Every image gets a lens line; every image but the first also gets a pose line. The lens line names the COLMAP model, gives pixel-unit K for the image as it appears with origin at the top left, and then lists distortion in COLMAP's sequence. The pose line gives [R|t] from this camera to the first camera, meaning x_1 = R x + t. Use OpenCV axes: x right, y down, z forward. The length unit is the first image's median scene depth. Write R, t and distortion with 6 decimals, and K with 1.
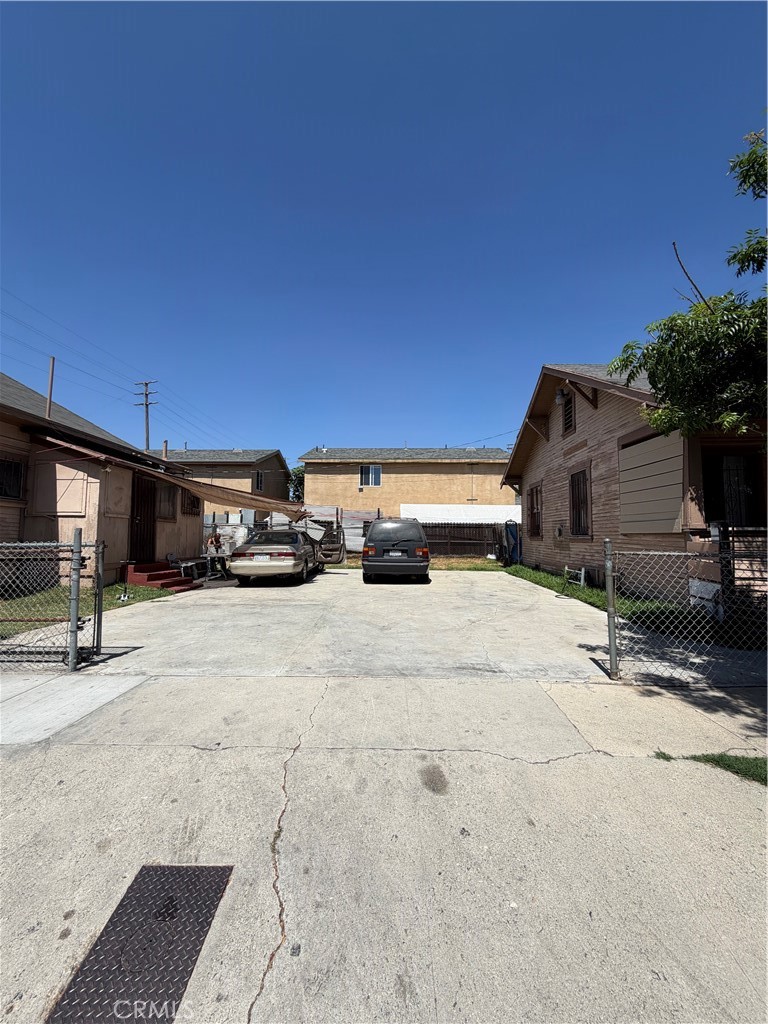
lens RADIAL K [[408.9, 0, 385.2], [0, 408.9, 511.4], [0, 0, 1]] dist [0.002557, 0.000107]
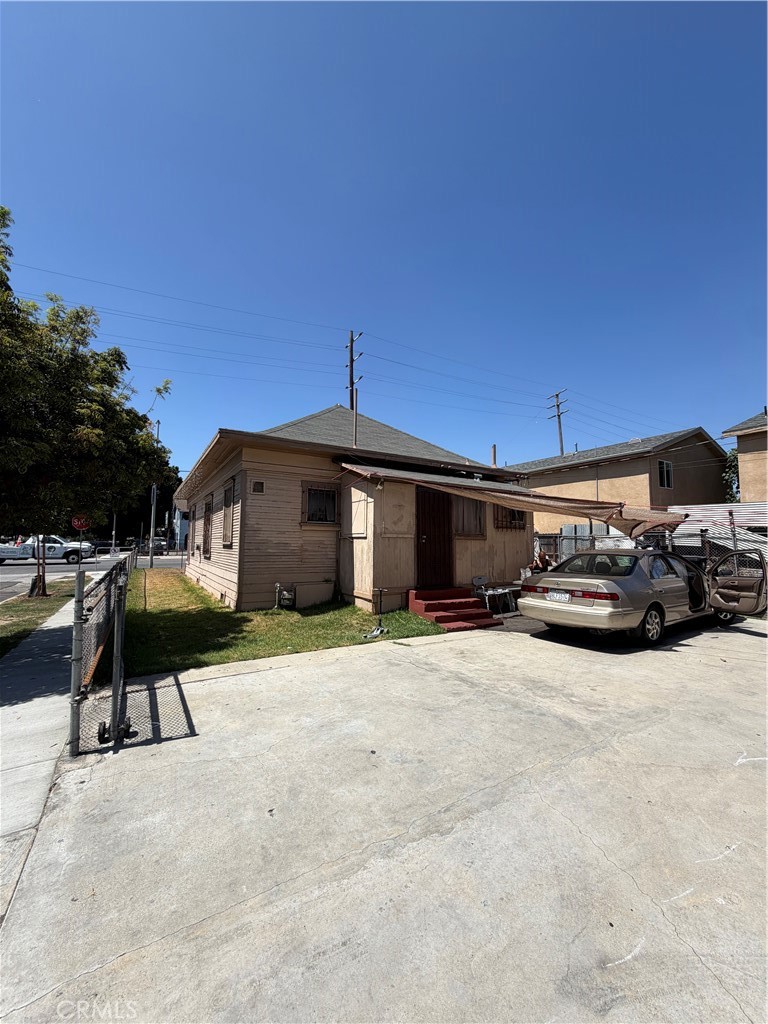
lens RADIAL K [[408.9, 0, 384.2], [0, 408.9, 509.0], [0, 0, 1]] dist [0.002557, 0.000107]
pose [[0.532209, -0.071317, -0.843604, 0.097066], [0.051338, 0.997331, -0.051924, -0.002623], [0.845055, -0.015674, 0.534449, 0.434063]]
